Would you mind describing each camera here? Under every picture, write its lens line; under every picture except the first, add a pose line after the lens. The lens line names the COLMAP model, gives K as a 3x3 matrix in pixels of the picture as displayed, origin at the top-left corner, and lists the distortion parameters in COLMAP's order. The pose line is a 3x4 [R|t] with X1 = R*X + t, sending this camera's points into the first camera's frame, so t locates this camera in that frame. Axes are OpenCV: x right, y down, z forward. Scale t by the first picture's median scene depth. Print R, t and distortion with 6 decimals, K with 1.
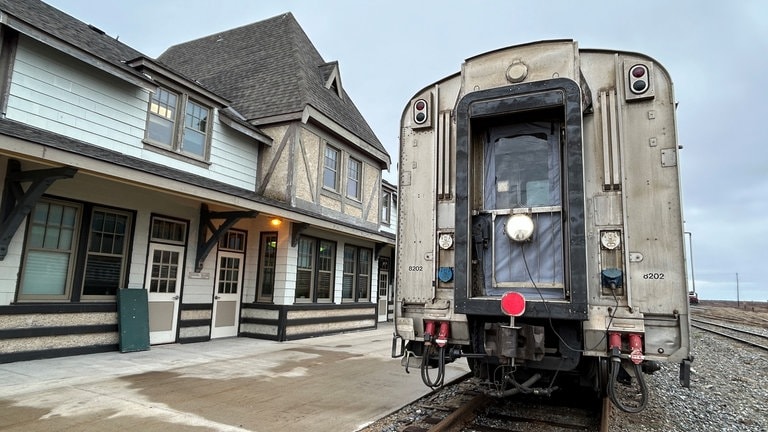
lens RADIAL K [[460.3, 0, 383.5], [0, 460.3, 221.0], [0, 0, 1]] dist [-0.000378, 0.000194]
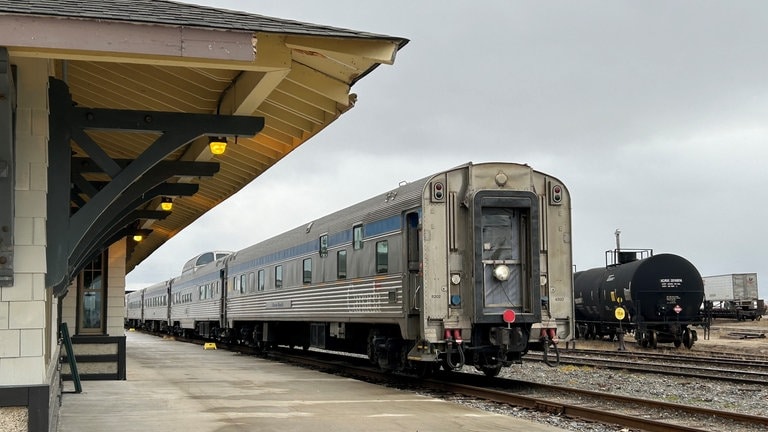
lens RADIAL K [[1194.1, 0, 384.0], [0, 1194.1, 214.3], [0, 0, 1]] dist [0.193533, 0.000000]
pose [[0.729295, 0.015704, 0.684019, -3.156217], [-0.071684, 0.995988, 0.053562, -0.419822], [-0.680434, -0.088096, 0.727495, -1.986509]]
